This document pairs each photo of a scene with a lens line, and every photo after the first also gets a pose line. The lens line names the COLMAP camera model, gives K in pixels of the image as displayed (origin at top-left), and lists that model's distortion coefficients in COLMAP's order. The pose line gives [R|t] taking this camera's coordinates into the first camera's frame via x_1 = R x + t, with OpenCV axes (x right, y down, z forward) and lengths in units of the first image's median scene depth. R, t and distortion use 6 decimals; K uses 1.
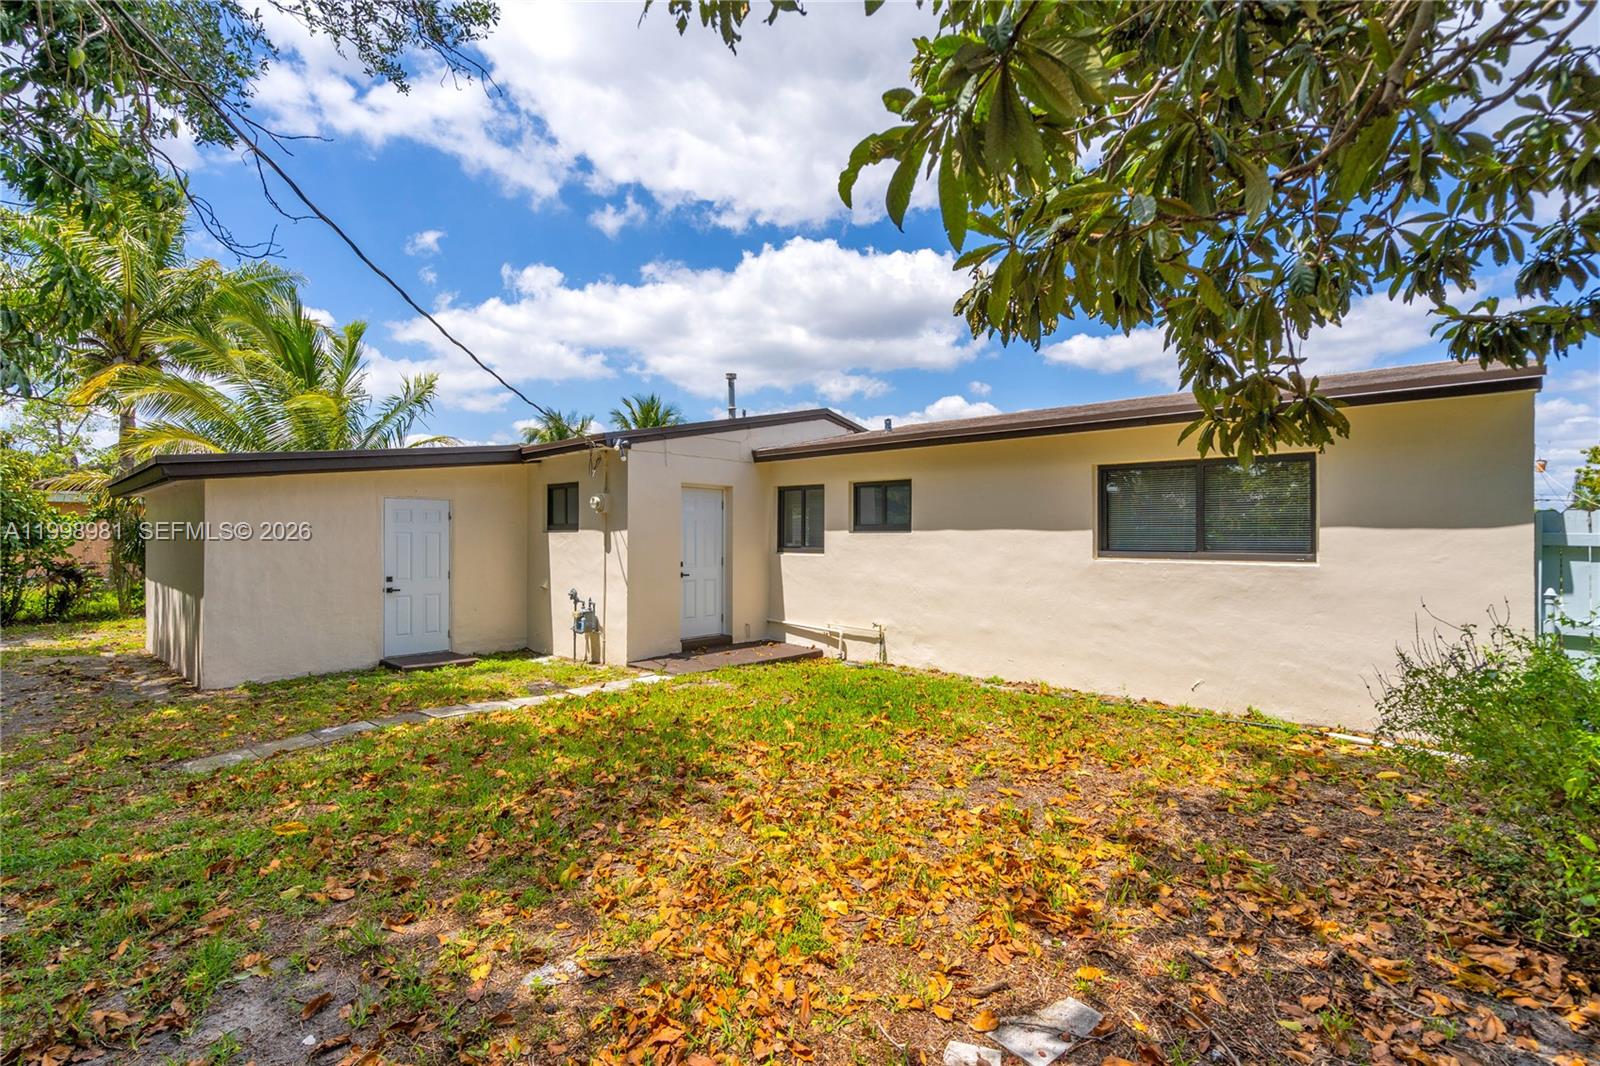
lens RADIAL K [[725.0, 0, 800.0], [0, 725.0, 533.0], [0, 0, 1]] dist [-0.001568, -0.000097]
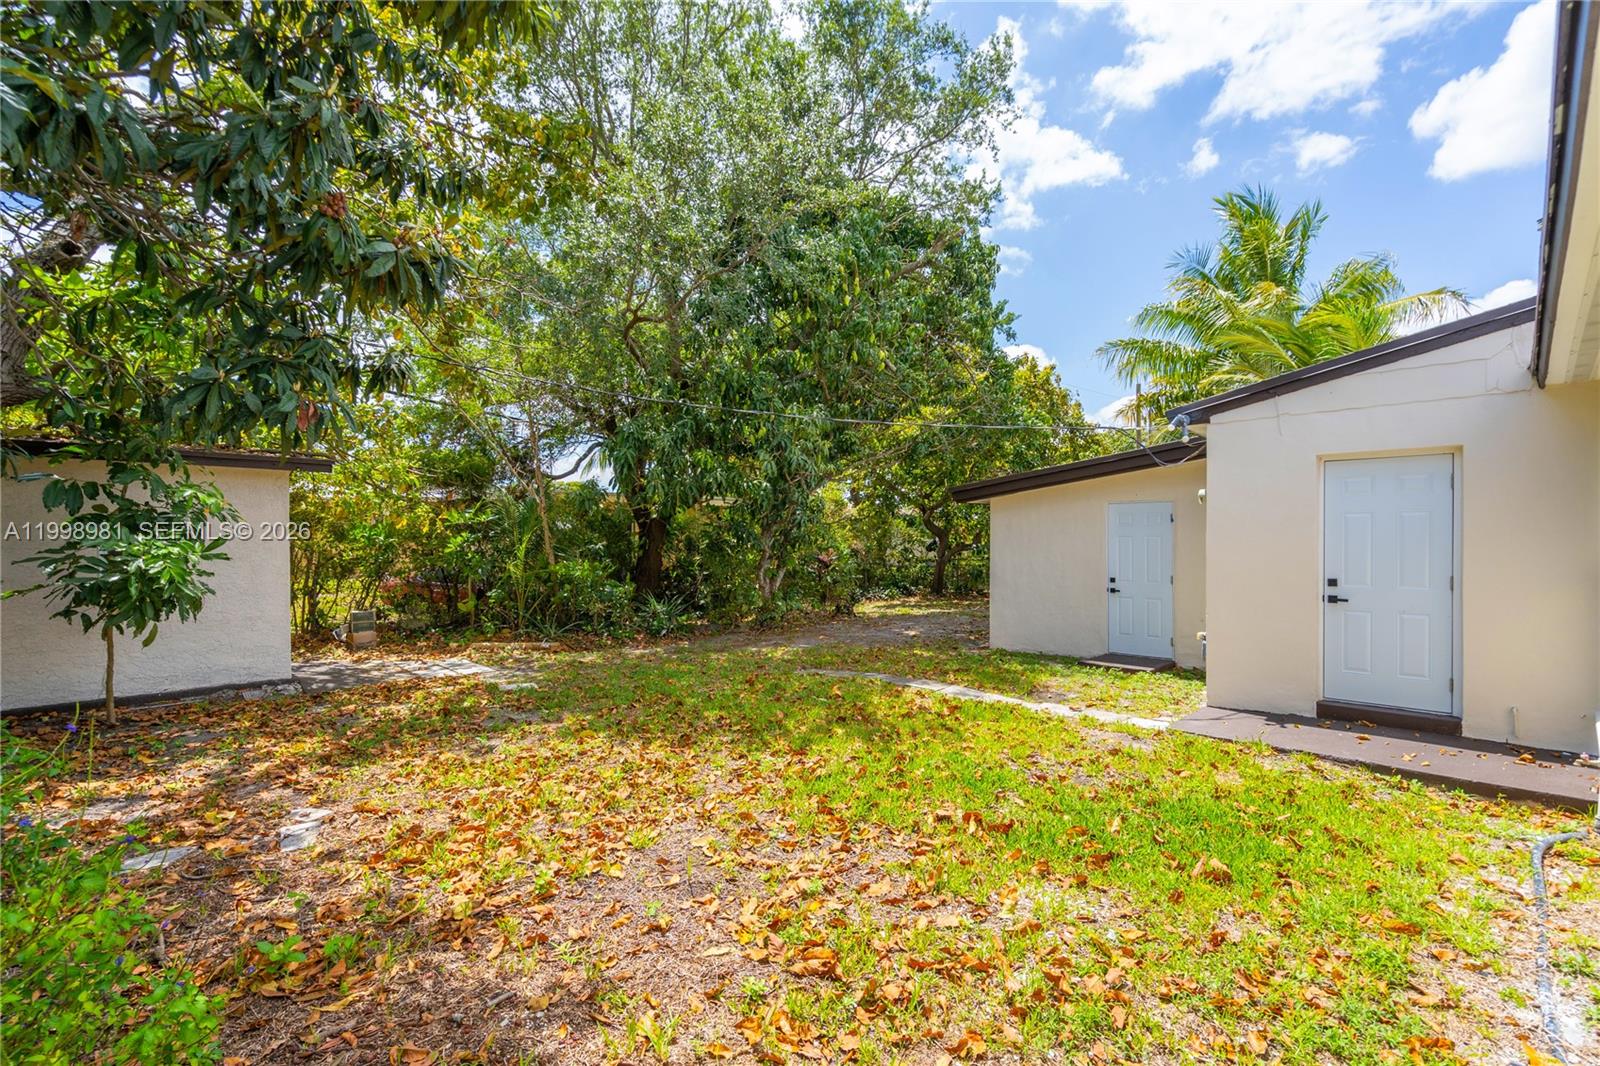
lens RADIAL K [[725.0, 0, 800.0], [0, 725.0, 533.0], [0, 0, 1]] dist [-0.001568, -0.000097]
pose [[-0.046234, -0.012449, -0.998853, 0.498597], [0.005614, 0.999903, -0.012722, 0.005630], [0.998915, -0.006196, -0.046160, 0.569423]]
